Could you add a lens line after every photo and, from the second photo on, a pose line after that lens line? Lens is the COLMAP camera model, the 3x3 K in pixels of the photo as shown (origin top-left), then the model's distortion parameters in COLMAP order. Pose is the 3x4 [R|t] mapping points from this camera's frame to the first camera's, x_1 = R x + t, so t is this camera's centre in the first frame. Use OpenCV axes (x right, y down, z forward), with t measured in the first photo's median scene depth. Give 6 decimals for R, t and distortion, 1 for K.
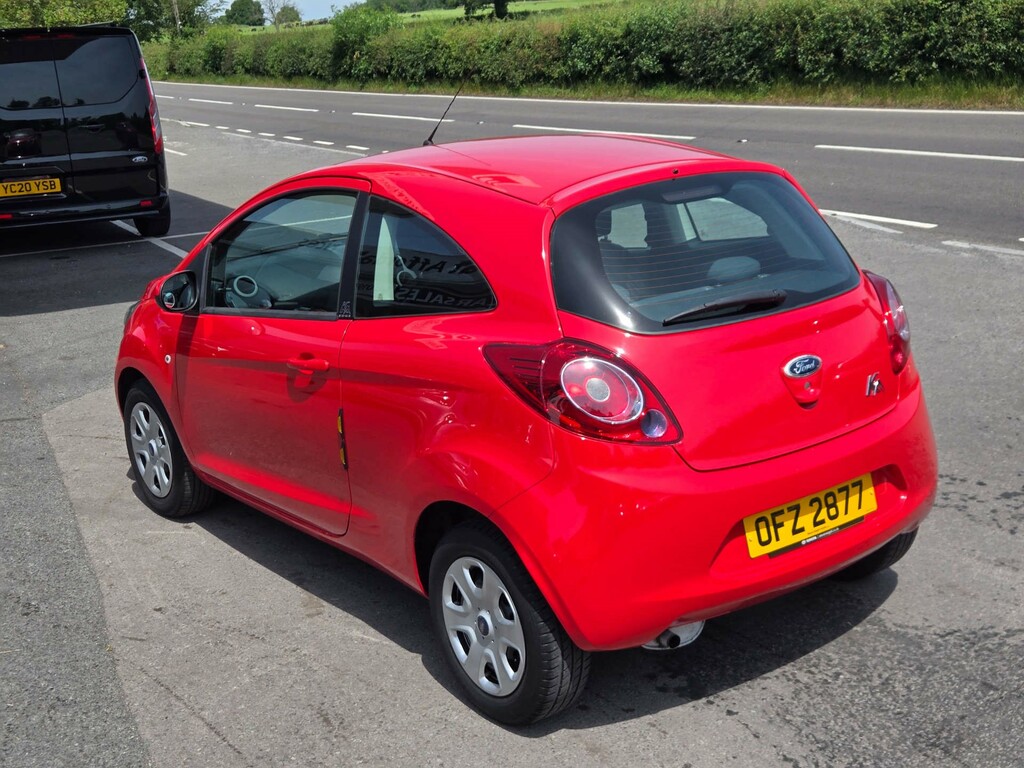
lens RADIAL K [[1382.0, 0, 529.4], [0, 1382.0, 397.0], [0, 0, 1]] dist [0.067276, -0.019024]
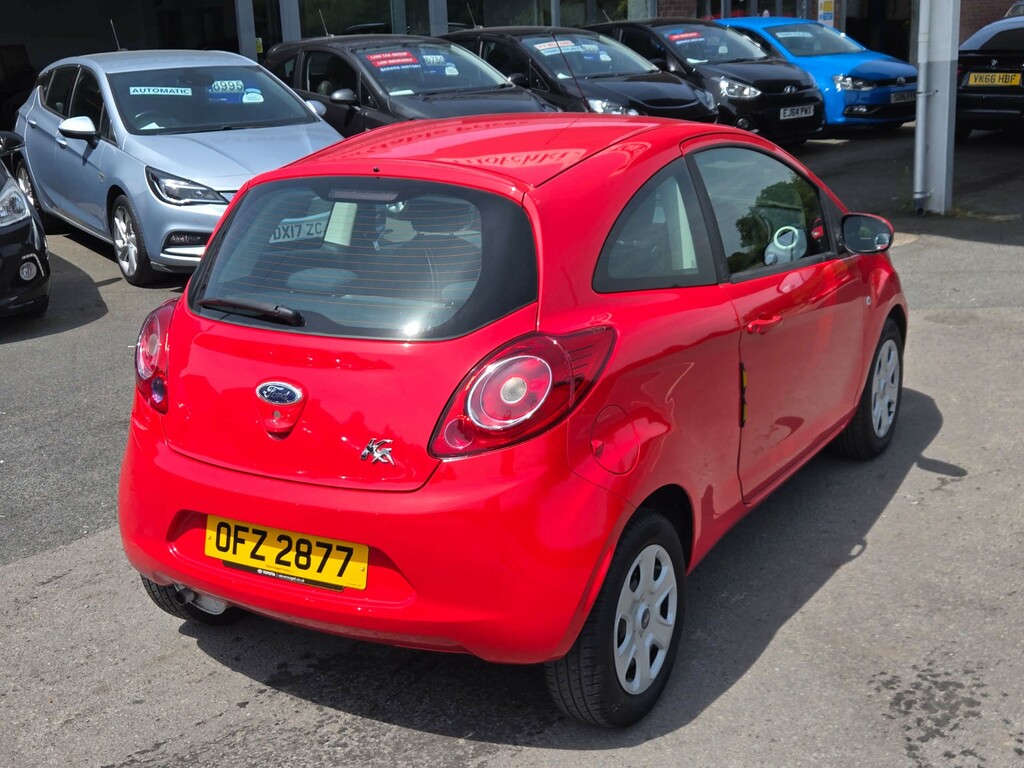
lens RADIAL K [[1382.0, 0, 529.4], [0, 1382.0, 397.0], [0, 0, 1]] dist [0.067276, -0.019024]
pose [[0.369600, 0.298393, -0.879976, 1.049289], [-0.230977, 0.946813, 0.224044, -0.259592], [0.900025, 0.120448, 0.418864, 0.740466]]
